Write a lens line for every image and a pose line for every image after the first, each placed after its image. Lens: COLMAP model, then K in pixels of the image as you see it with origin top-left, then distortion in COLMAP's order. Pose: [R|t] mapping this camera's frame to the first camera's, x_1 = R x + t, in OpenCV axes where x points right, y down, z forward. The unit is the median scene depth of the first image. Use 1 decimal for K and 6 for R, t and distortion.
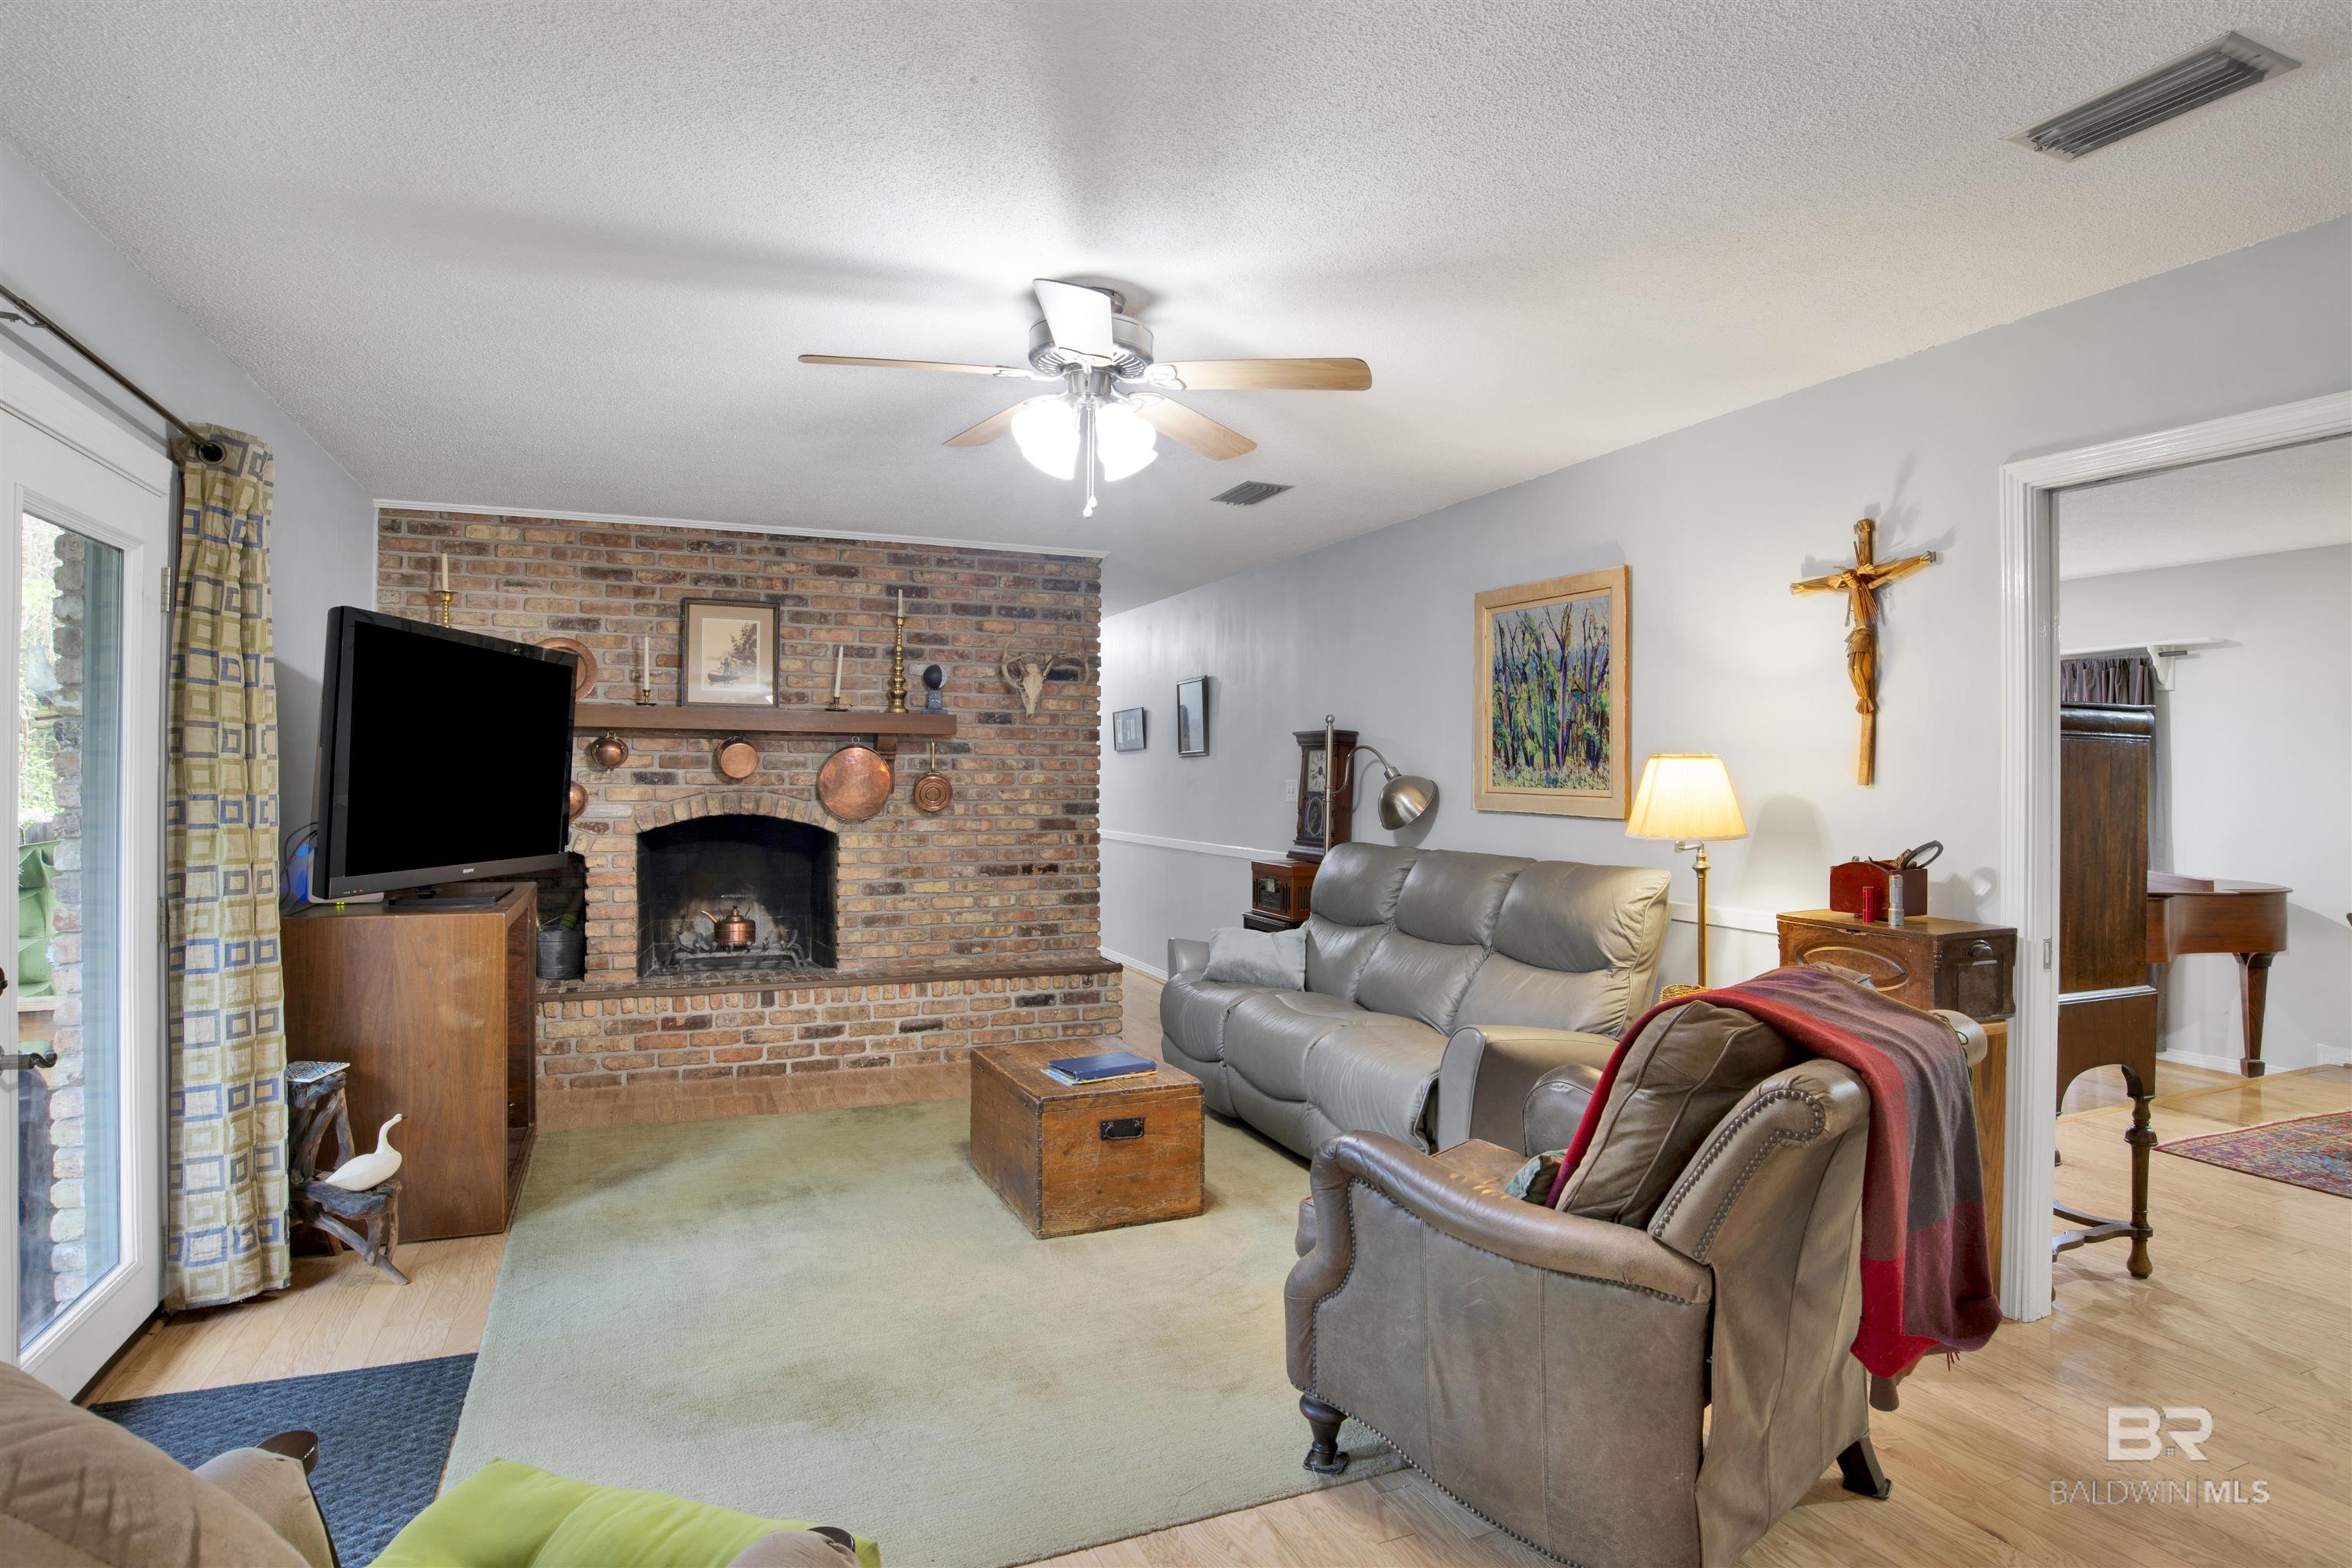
lens RADIAL K [[1236.5, 0, 1169.0], [0, 1236.5, 779.3], [0, 0, 1]] dist [-0.058035, 0.013088]
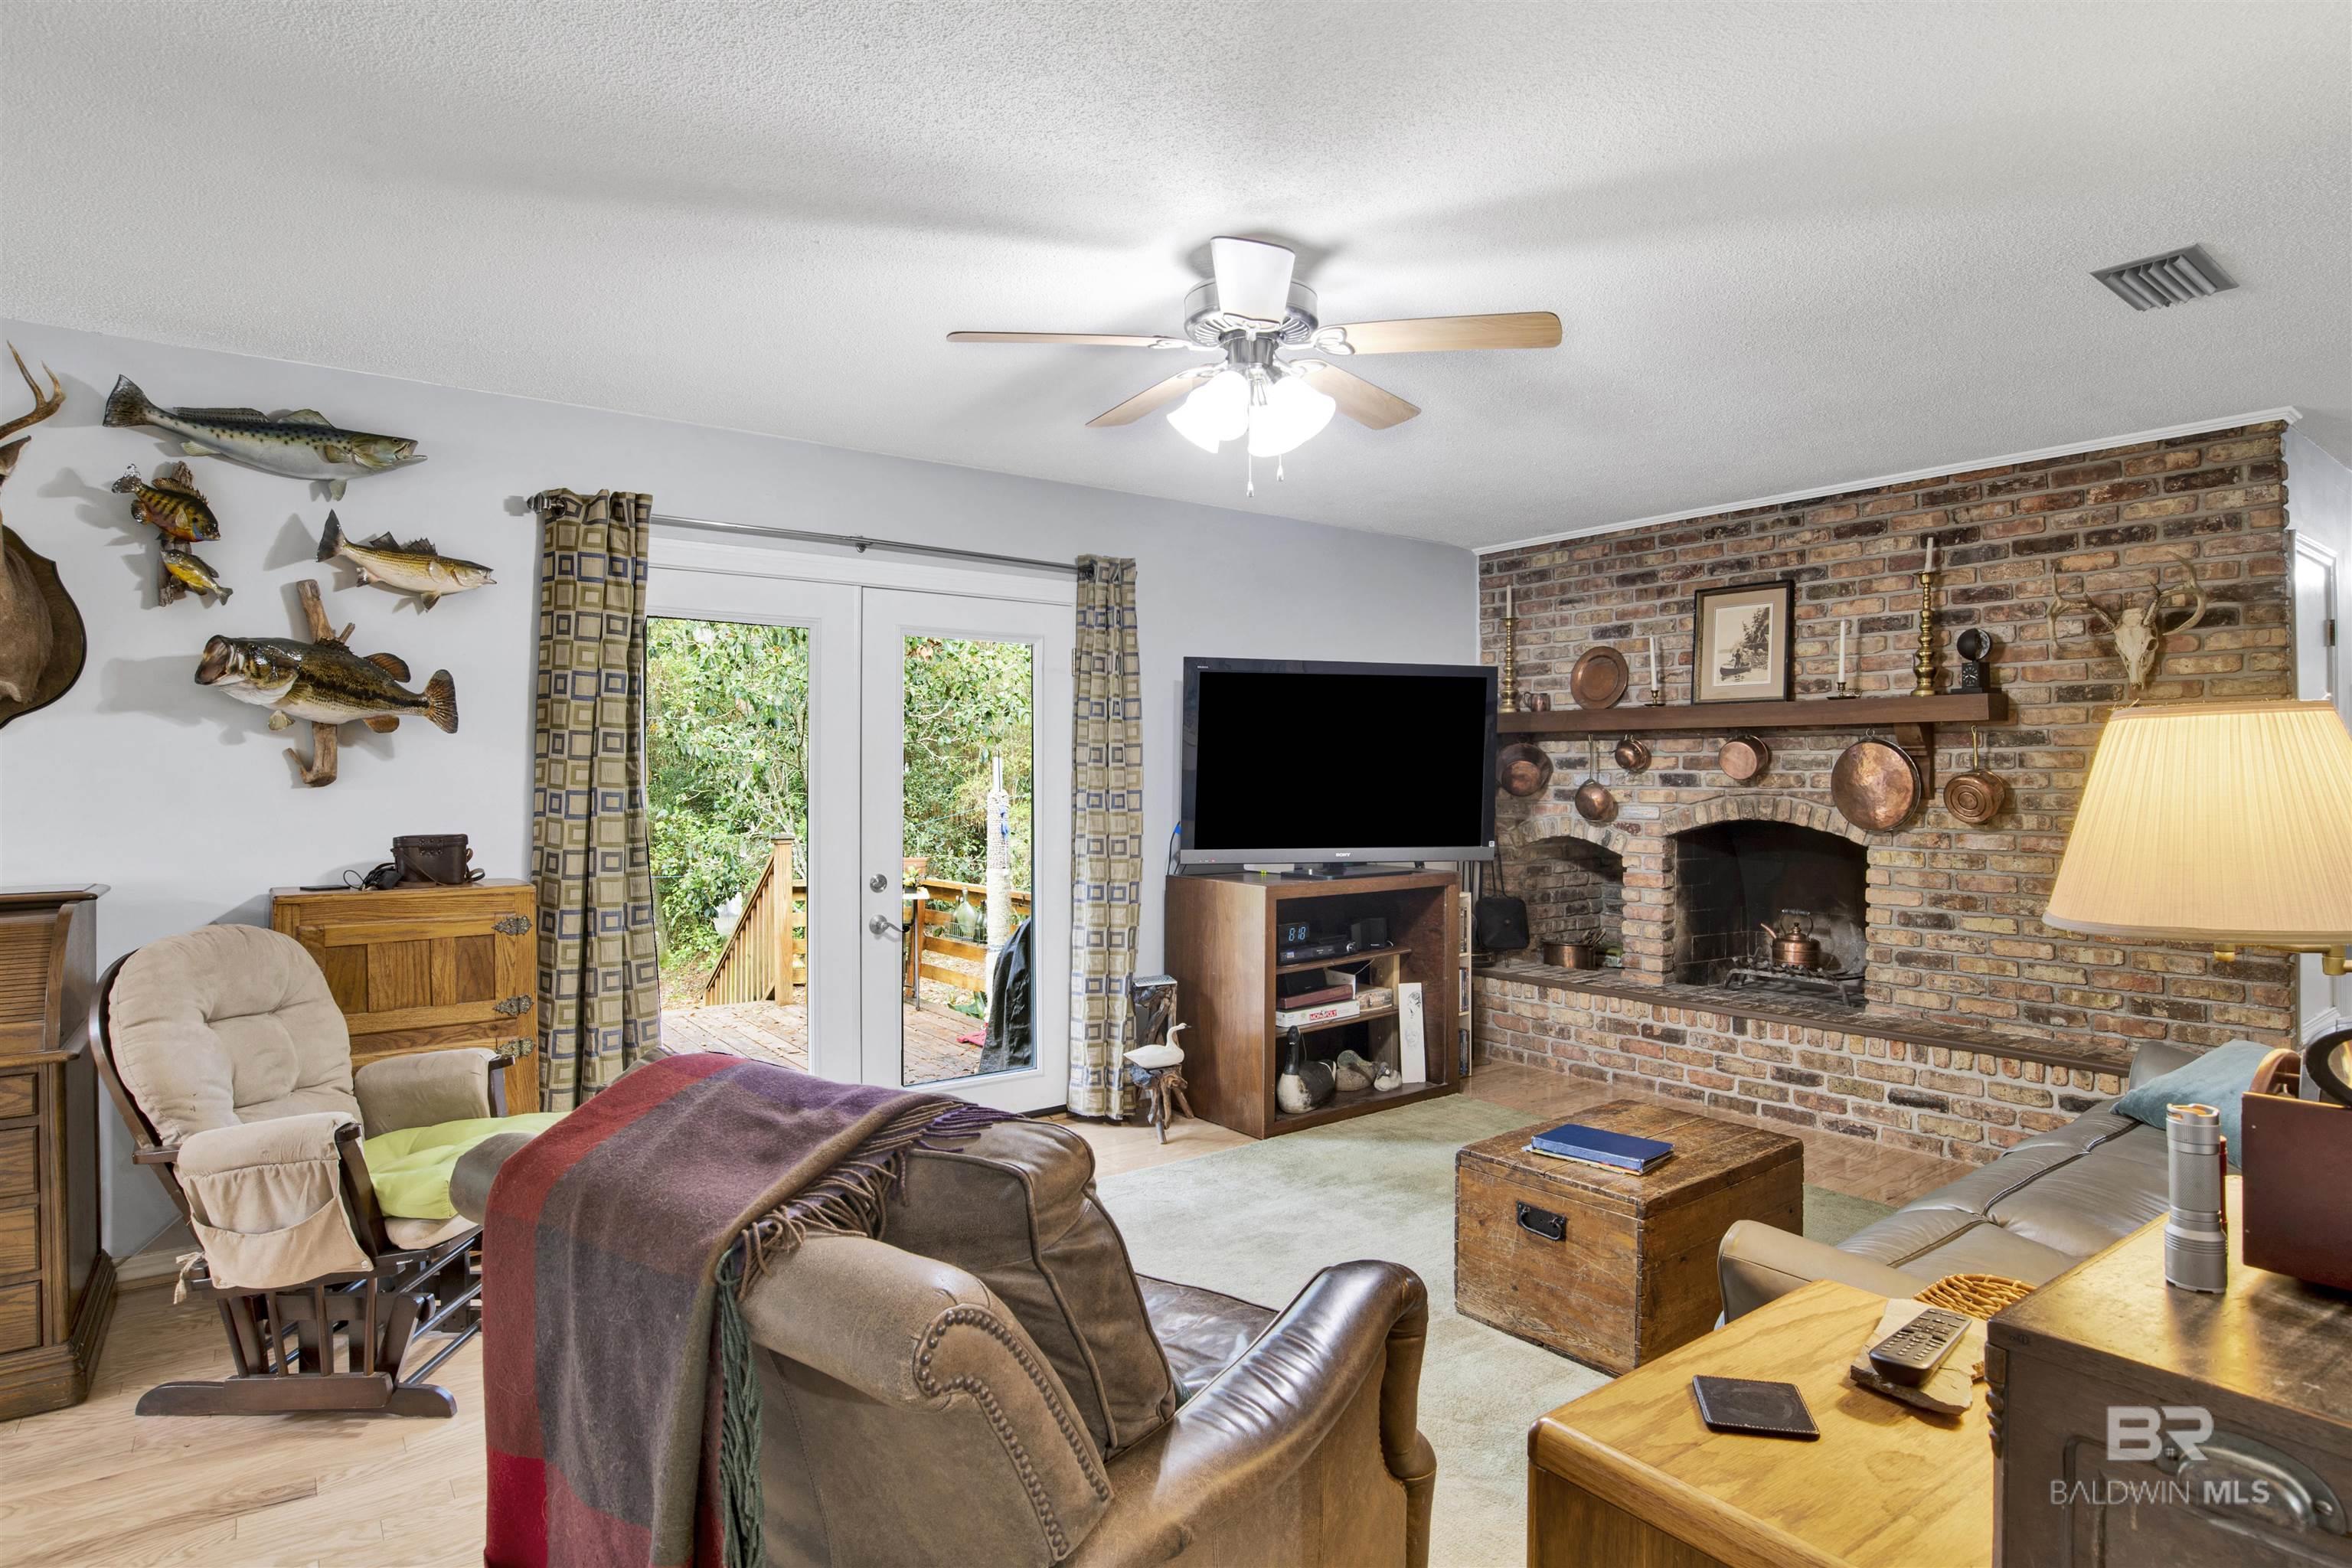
lens RADIAL K [[1236.5, 0, 1176.3], [0, 1236.5, 769.1], [0, 0, 1]] dist [-0.058035, 0.013088]
pose [[0.263078, -0.010559, -0.964717, 0.408158], [-0.002068, 0.999932, -0.011508, 0.002411], [0.964772, 0.005023, 0.263038, 0.352162]]
